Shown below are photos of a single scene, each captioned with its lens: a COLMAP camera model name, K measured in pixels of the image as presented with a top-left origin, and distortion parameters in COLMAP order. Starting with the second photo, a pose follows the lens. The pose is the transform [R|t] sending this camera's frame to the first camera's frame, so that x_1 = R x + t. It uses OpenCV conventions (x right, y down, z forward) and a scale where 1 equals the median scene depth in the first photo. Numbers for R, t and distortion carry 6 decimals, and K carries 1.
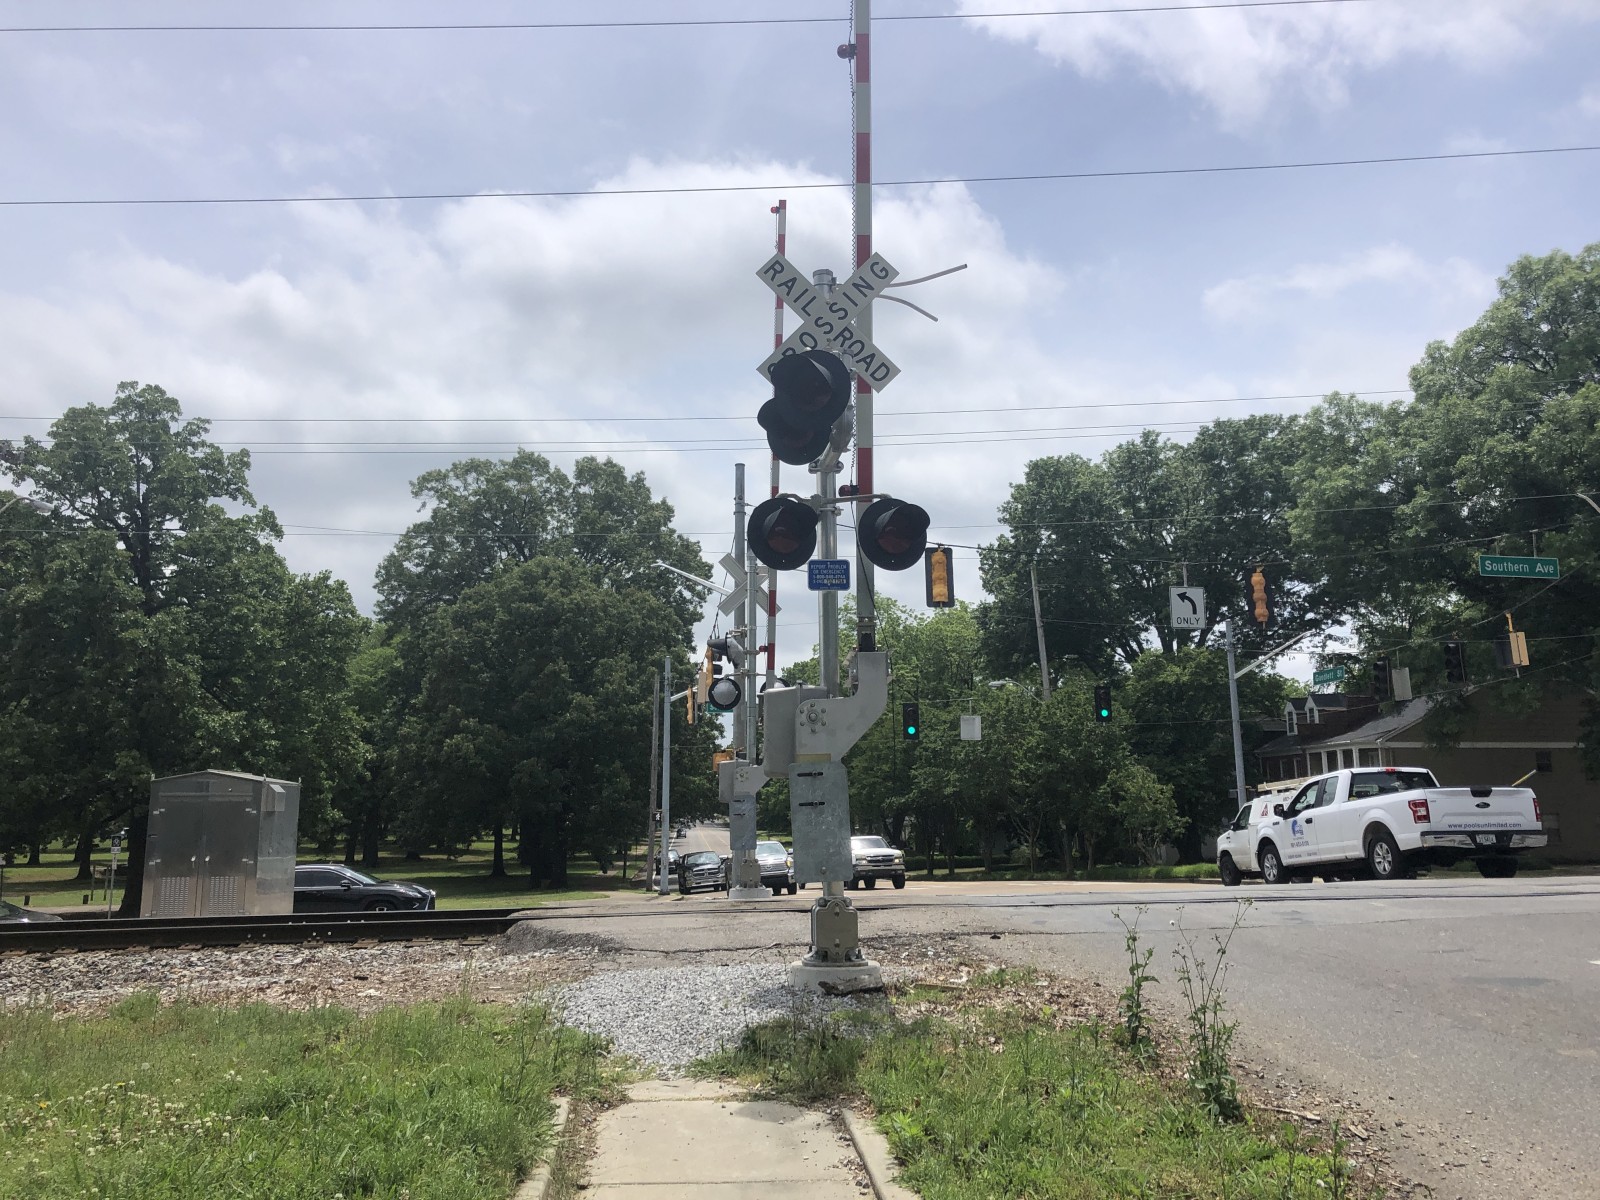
lens RADIAL K [[1302.6, 0, 780.8], [0, 1302.6, 565.4], [0, 0, 1]] dist [0.033396, -0.051111]
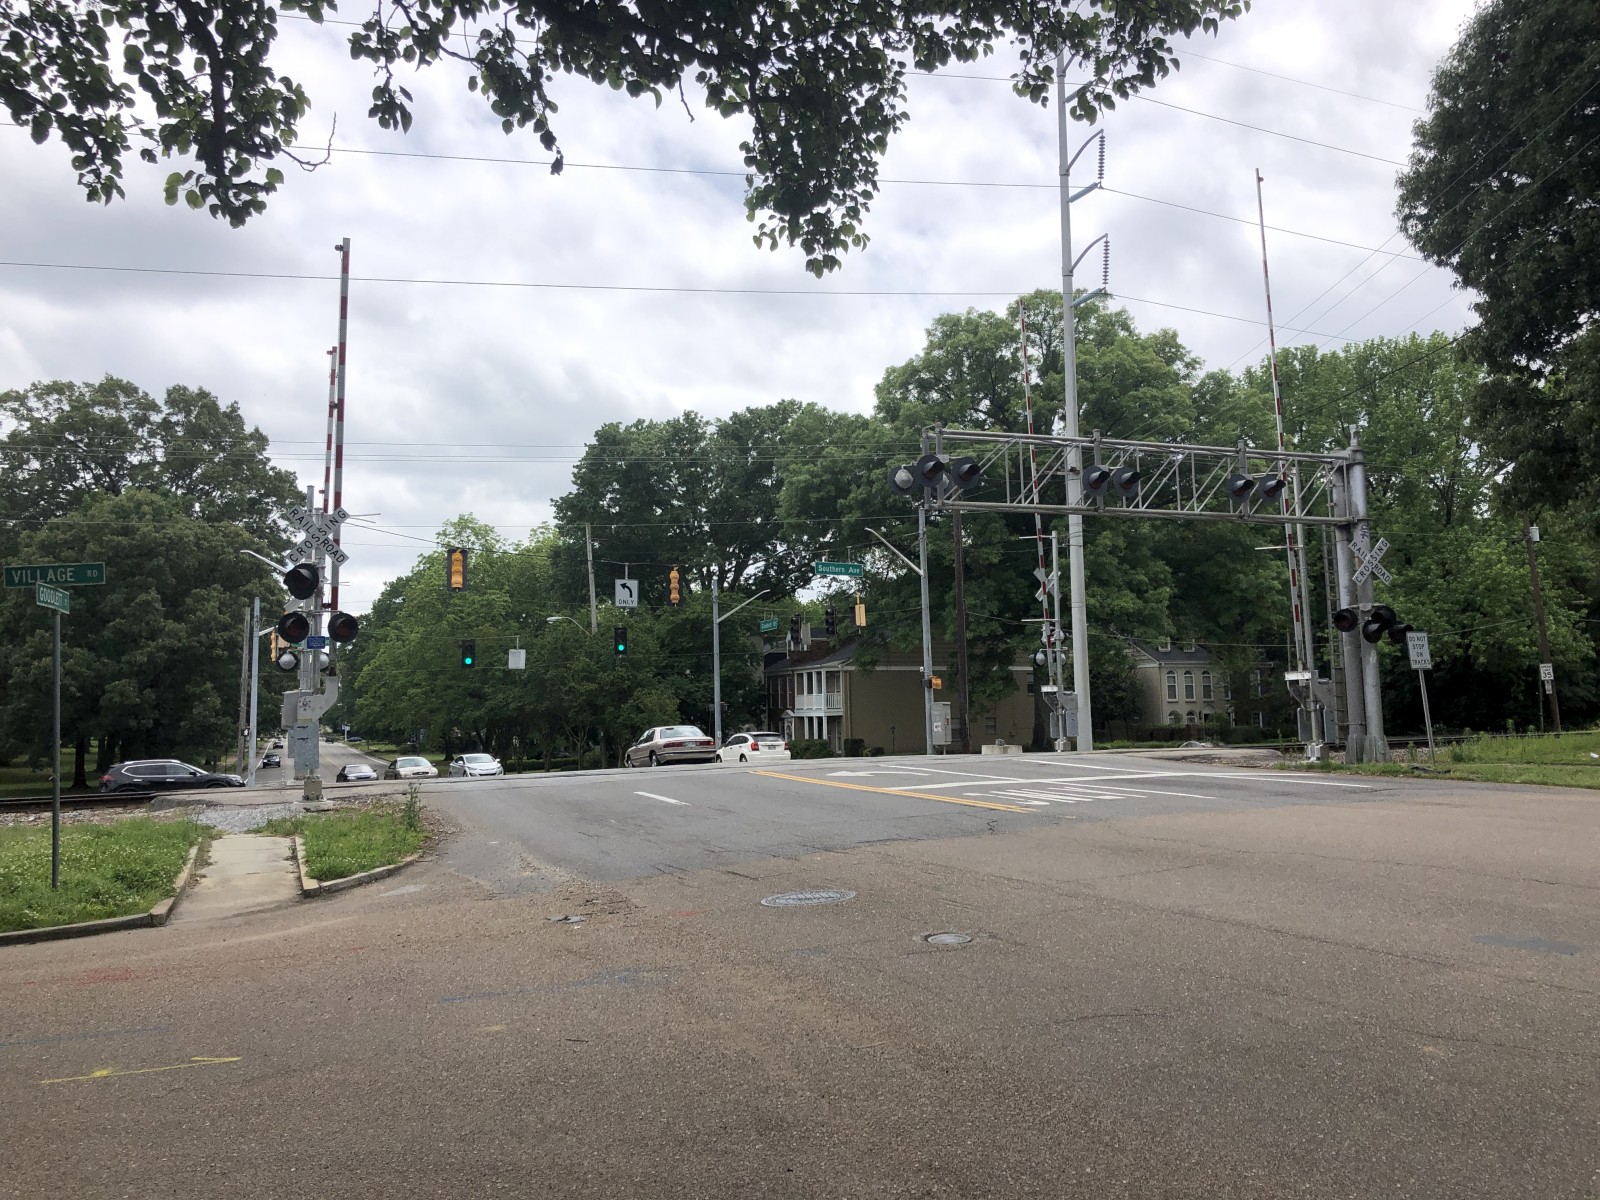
lens RADIAL K [[1302.6, 0, 810.1], [0, 1302.6, 576.5], [0, 0, 1]] dist [0.033396, -0.051111]
pose [[0.952694, 0.021359, 0.303181, 0.023226], [-0.045719, 0.996248, 0.073478, -0.045334], [-0.300474, -0.083863, 0.950096, -0.209938]]
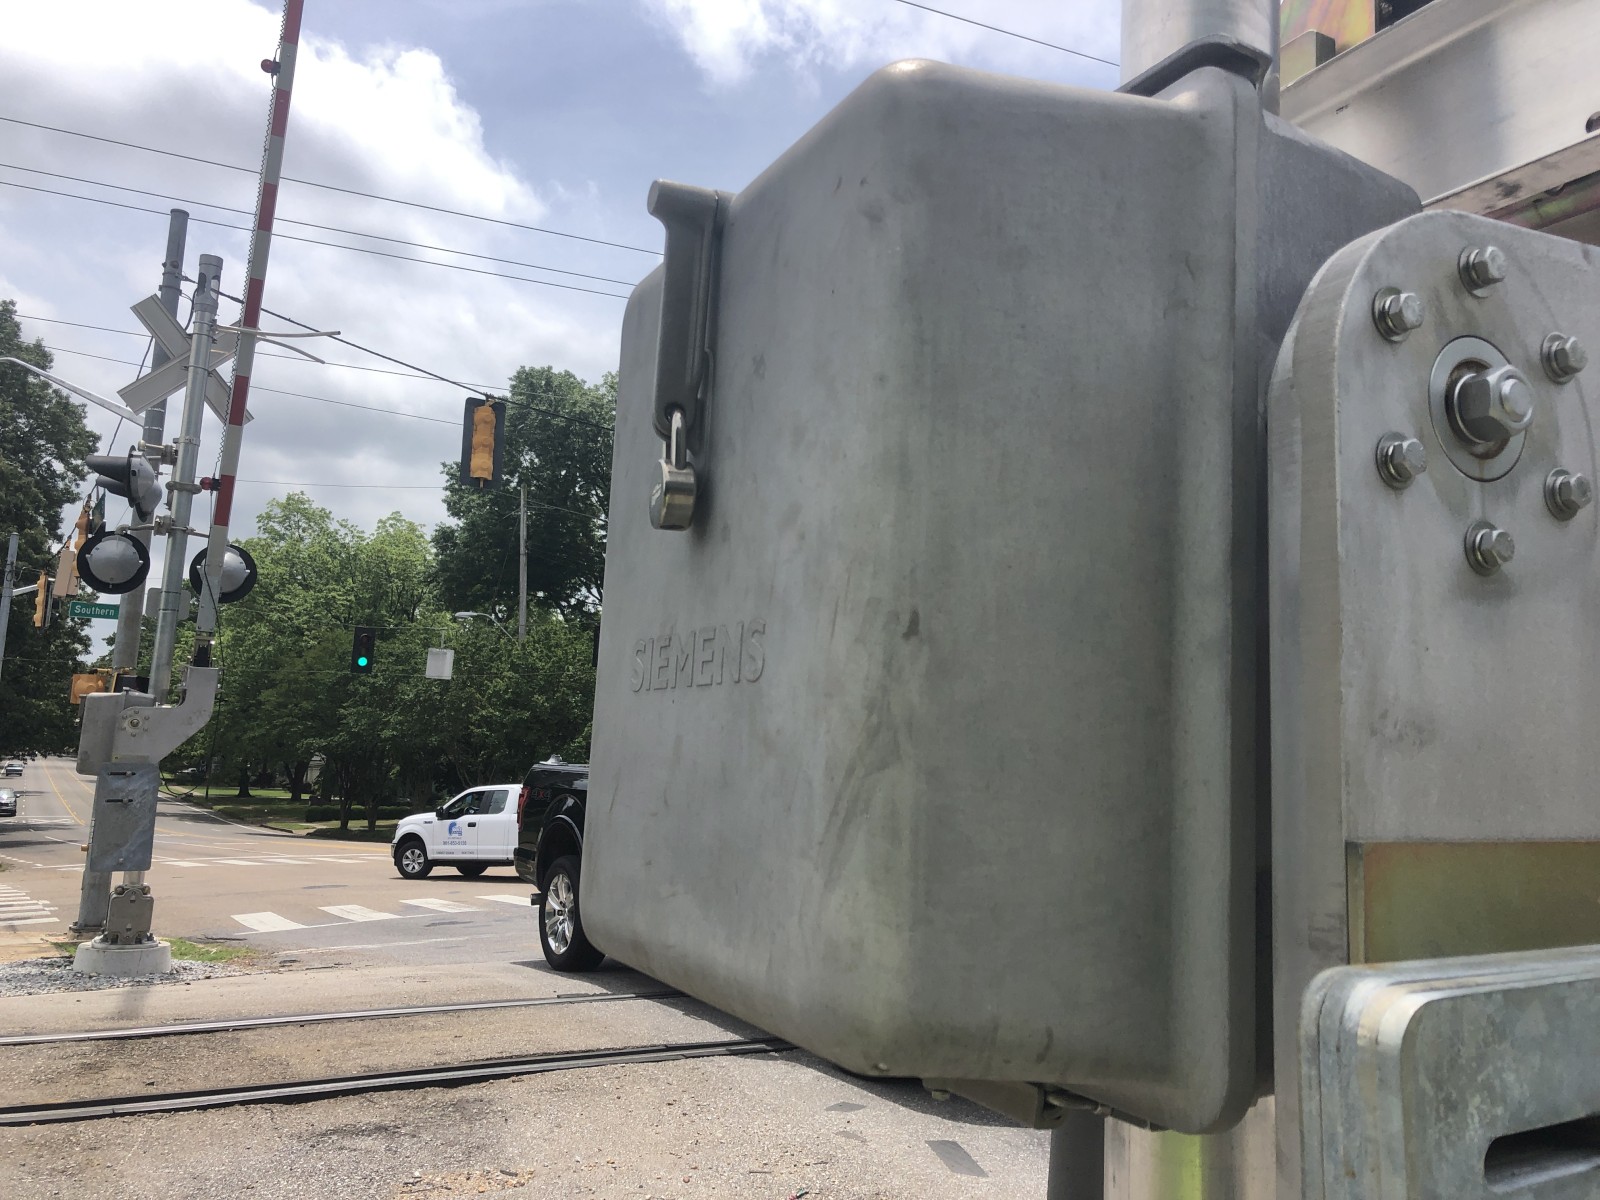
lens RADIAL K [[1302.6, 0, 819.0], [0, 1302.6, 562.7], [0, 0, 1]] dist [0.033396, -0.051111]
pose [[0.890928, 0.109474, 0.440752, -0.006923], [-0.127031, 0.991844, 0.010424, 0.017418], [-0.436016, -0.065276, 0.897568, 0.124562]]
